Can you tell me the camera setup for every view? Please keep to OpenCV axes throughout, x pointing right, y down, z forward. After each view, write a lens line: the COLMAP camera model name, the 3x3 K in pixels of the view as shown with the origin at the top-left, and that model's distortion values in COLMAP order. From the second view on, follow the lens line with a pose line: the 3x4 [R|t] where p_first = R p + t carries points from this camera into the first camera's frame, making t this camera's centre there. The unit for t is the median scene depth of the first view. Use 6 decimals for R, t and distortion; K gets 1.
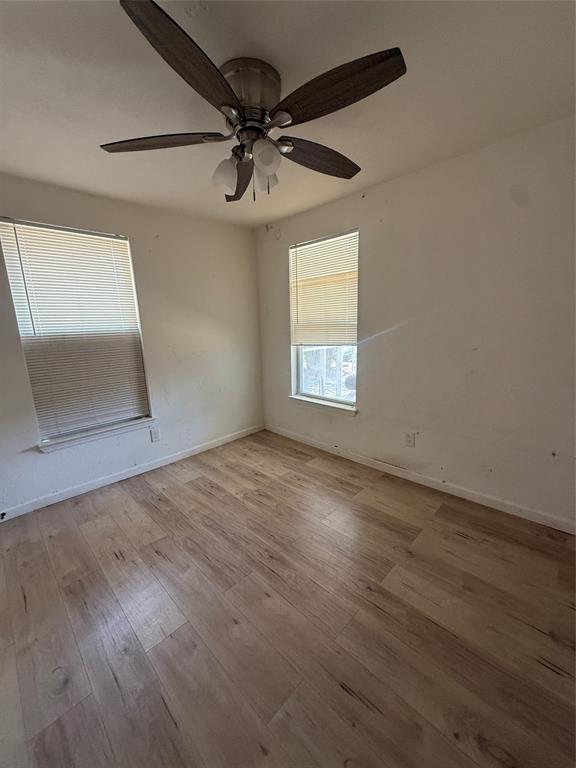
lens RADIAL K [[306.9, 0, 288.0], [0, 306.9, 384.0], [0, 0, 1]] dist [-0.002054, -0.000211]
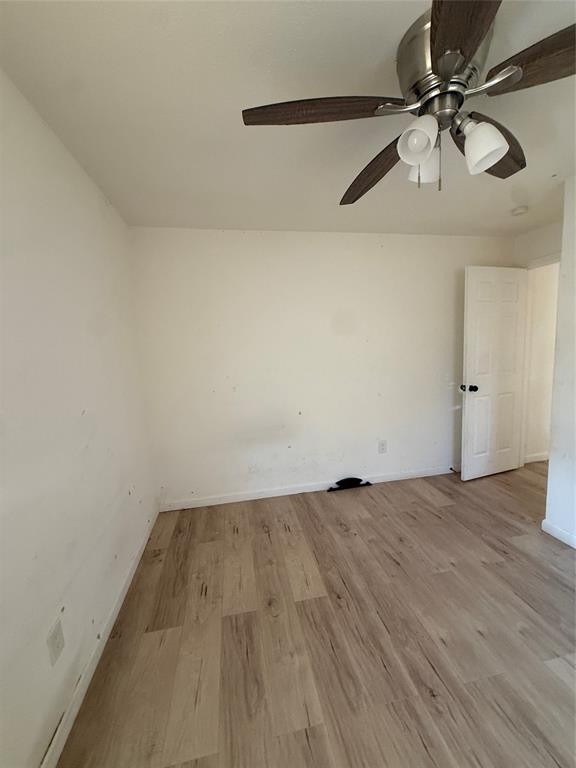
lens RADIAL K [[306.9, 0, 288.0], [0, 306.9, 384.0], [0, 0, 1]] dist [-0.002054, -0.000211]
pose [[-0.823395, 0.001101, 0.567468, -0.195670], [0.181458, 0.948005, 0.261456, -0.349561], [-0.537674, 0.318253, -0.780782, 1.657842]]
